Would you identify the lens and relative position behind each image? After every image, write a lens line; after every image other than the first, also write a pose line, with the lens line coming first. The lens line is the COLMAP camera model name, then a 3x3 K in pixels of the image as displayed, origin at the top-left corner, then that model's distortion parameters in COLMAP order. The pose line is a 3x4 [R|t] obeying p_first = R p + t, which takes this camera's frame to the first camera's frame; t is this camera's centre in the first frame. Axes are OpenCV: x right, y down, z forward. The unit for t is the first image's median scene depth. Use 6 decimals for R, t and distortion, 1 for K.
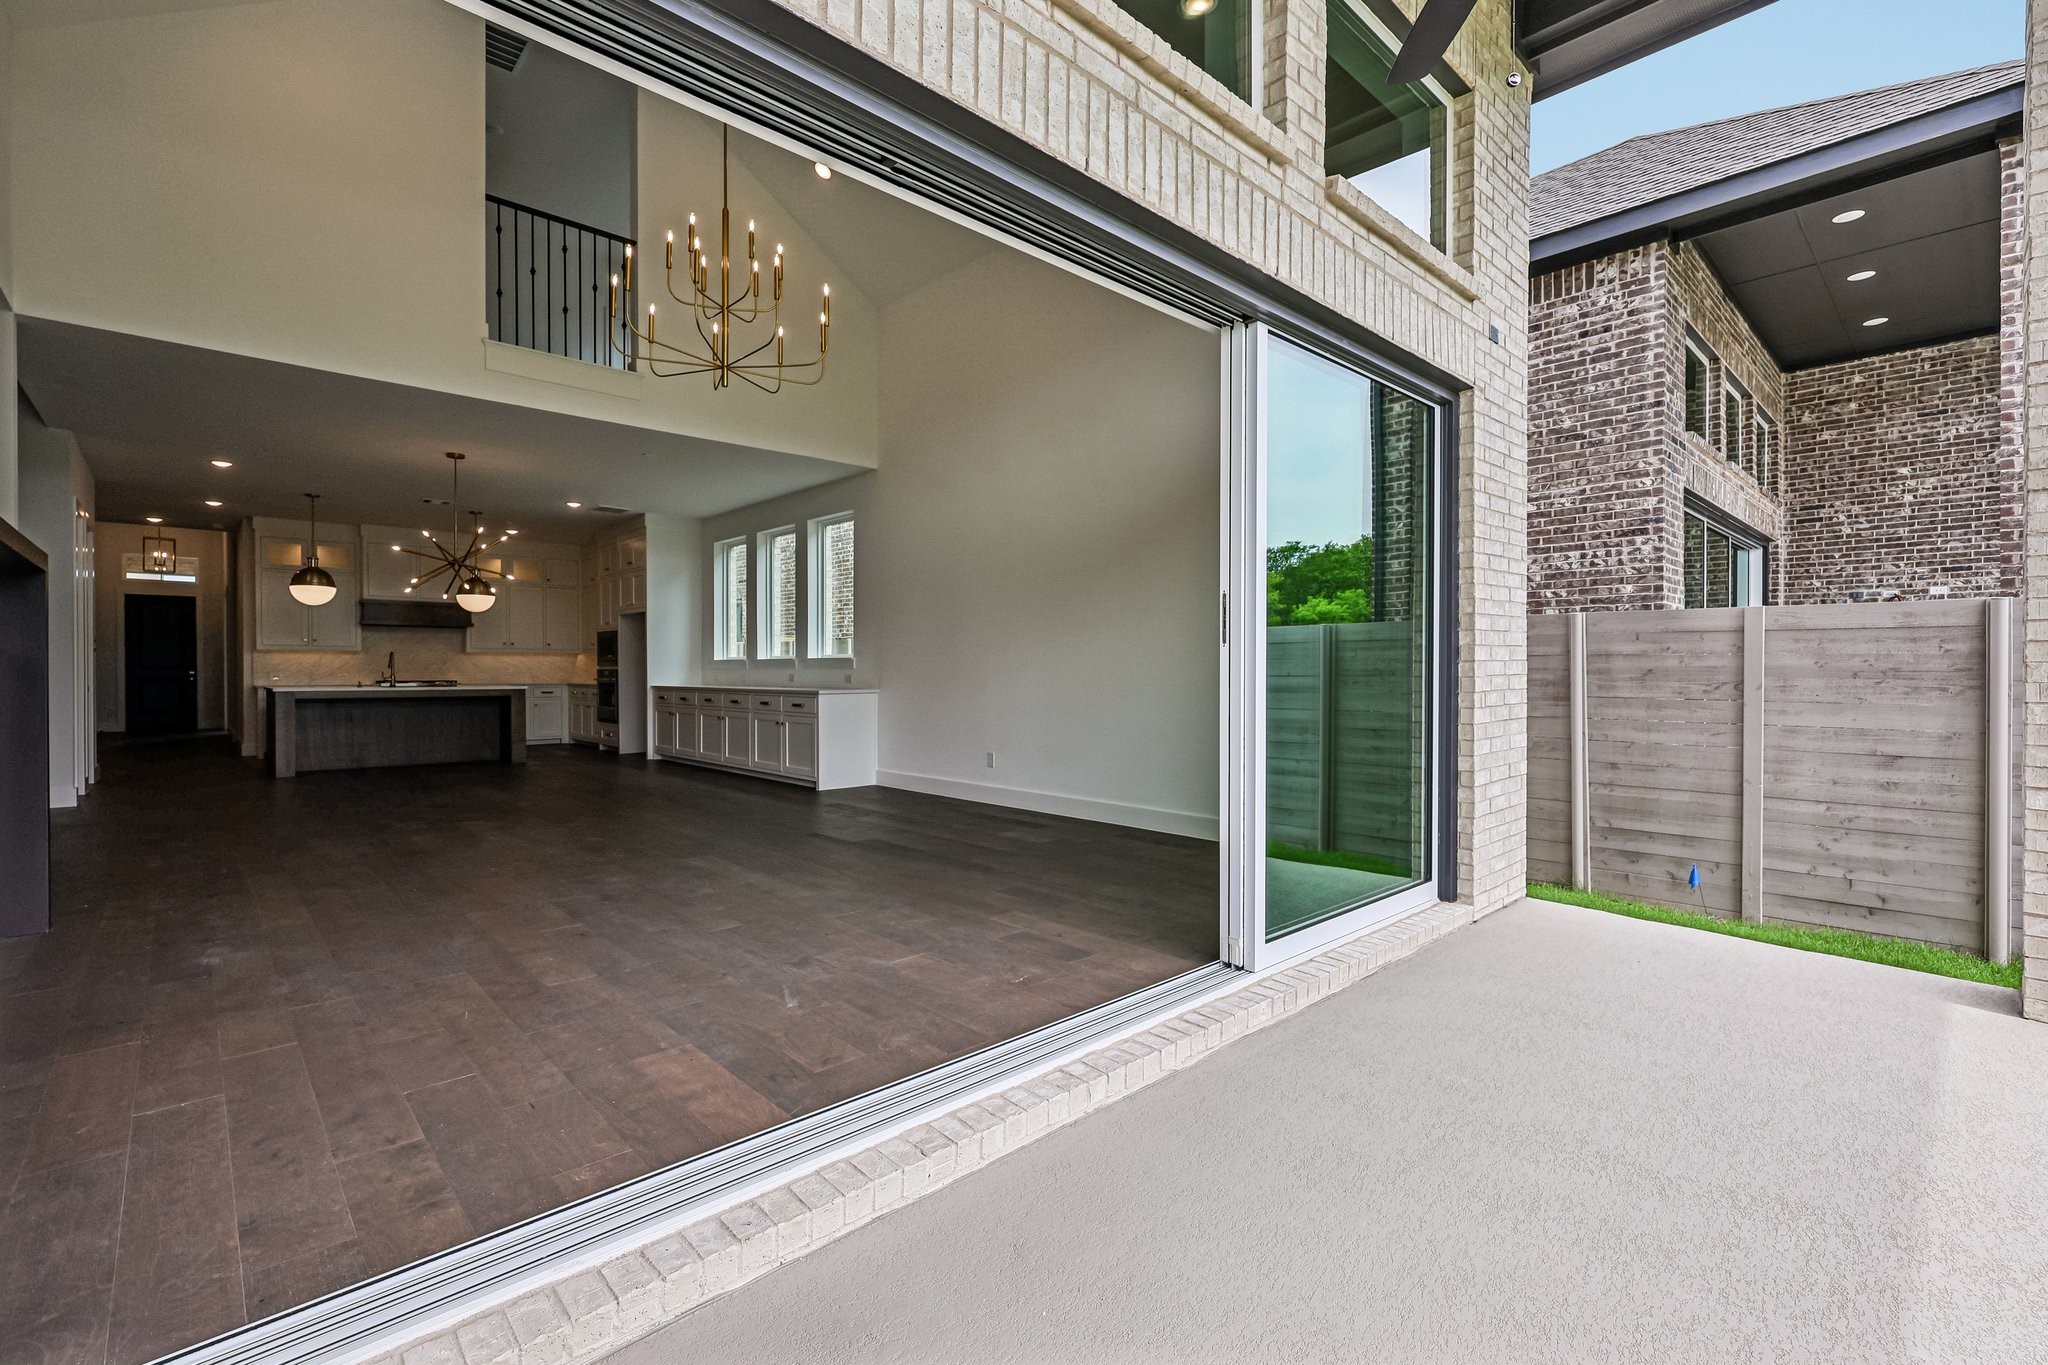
lens RADIAL K [[905.5, 0, 1021.4], [0, 905.5, 679.1], [0, 0, 1]] dist [0.000246, -0.000047]
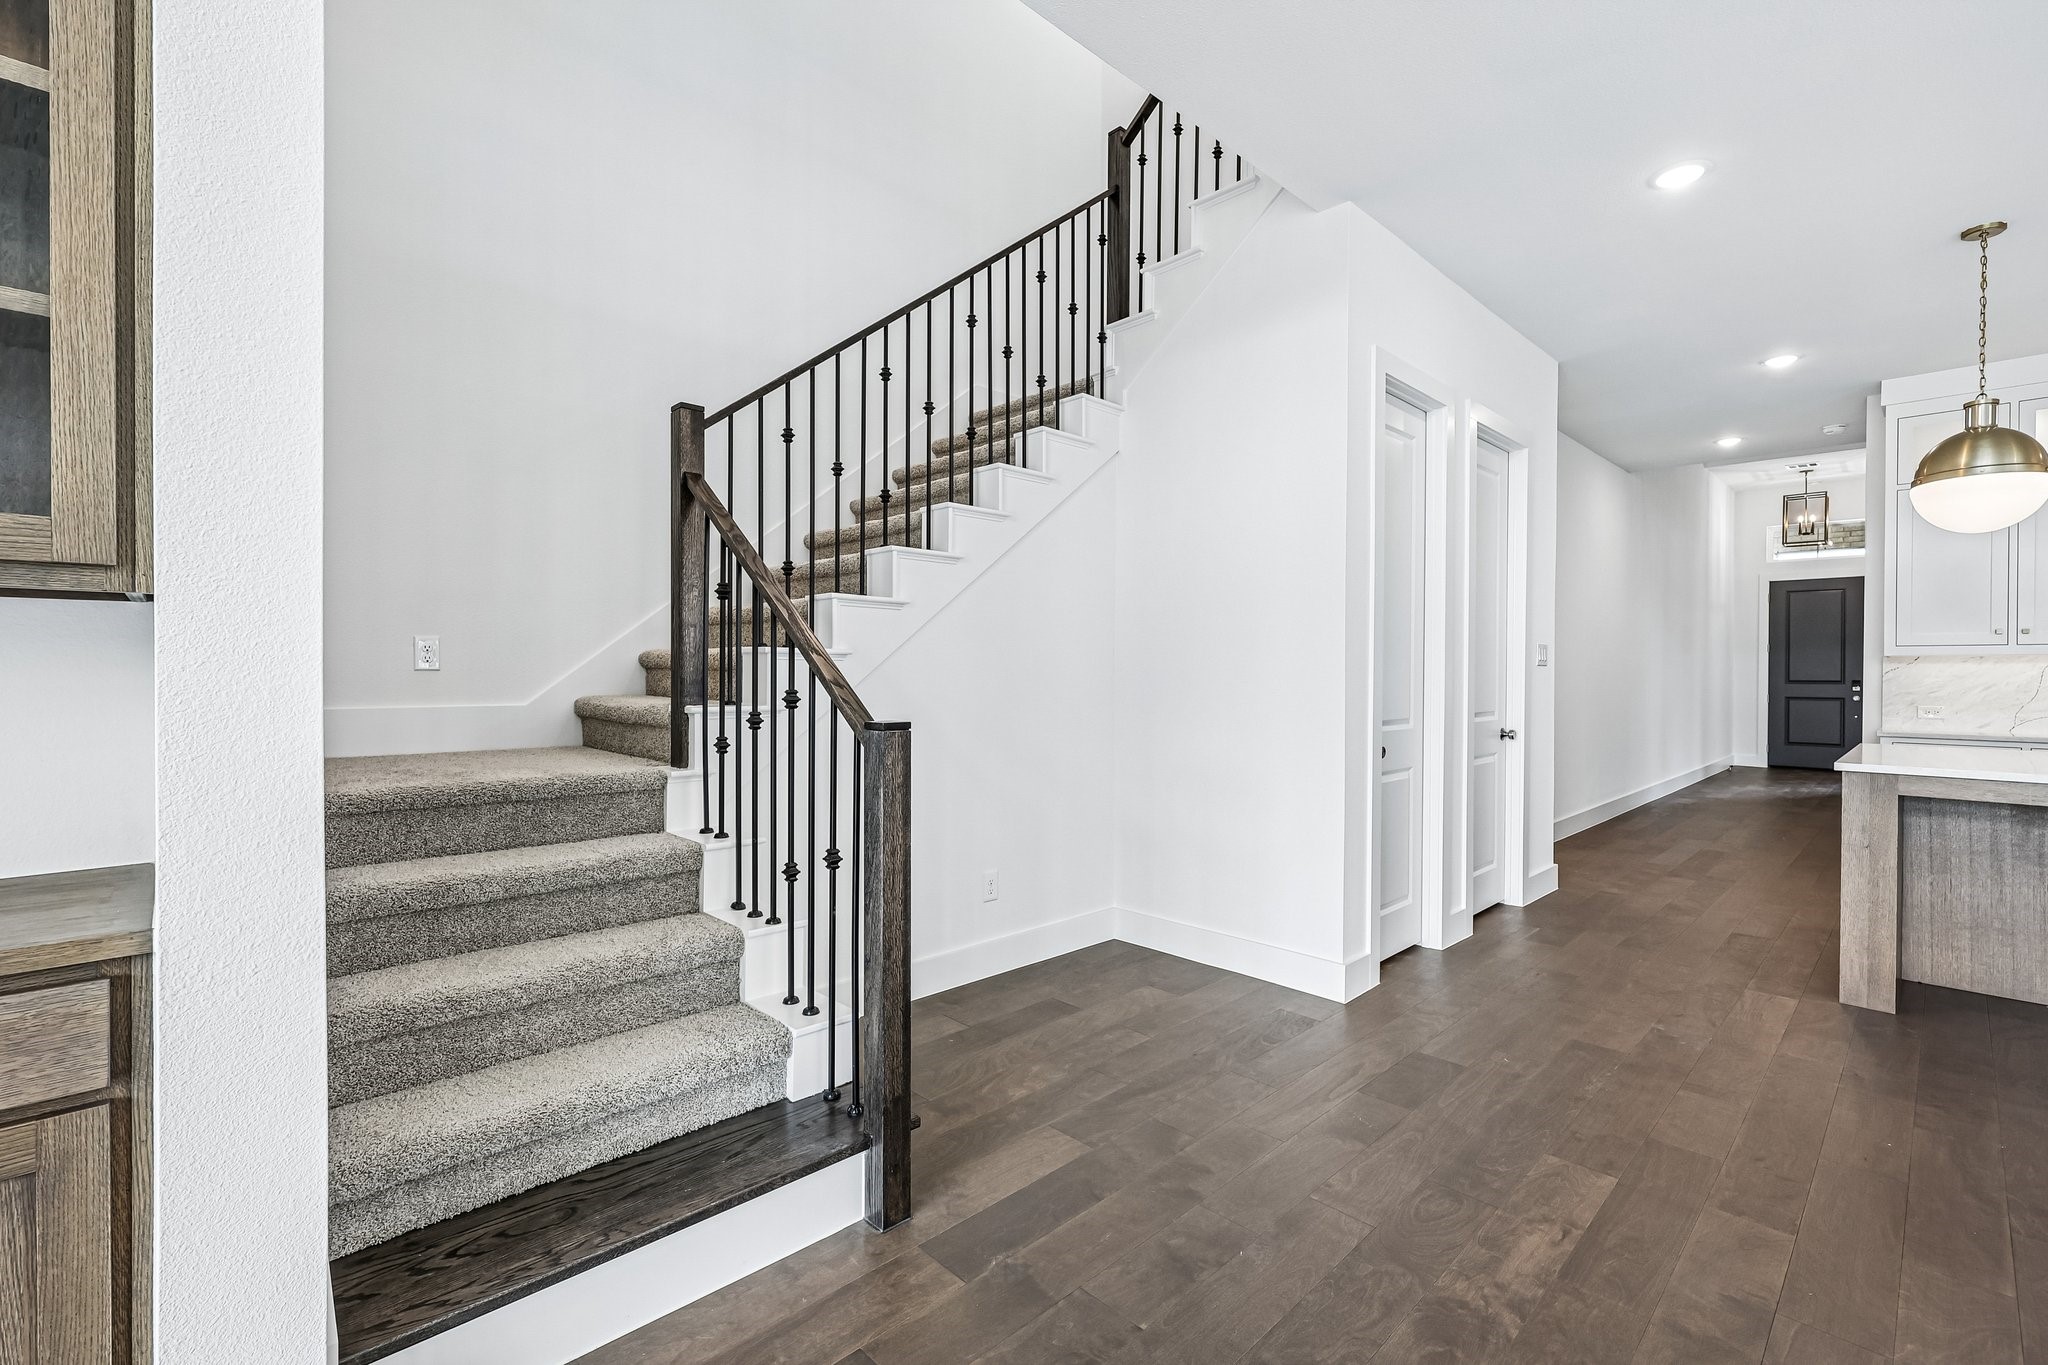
lens RADIAL K [[905.5, 0, 1026.3], [0, 905.5, 678.7], [0, 0, 1]] dist [0.000246, -0.000047]
pose [[0.022110, 0.006171, -0.999737, -0.286713], [-0.008761, 0.999944, 0.005978, -0.014601], [0.999717, 0.008627, 0.022163, 0.409678]]
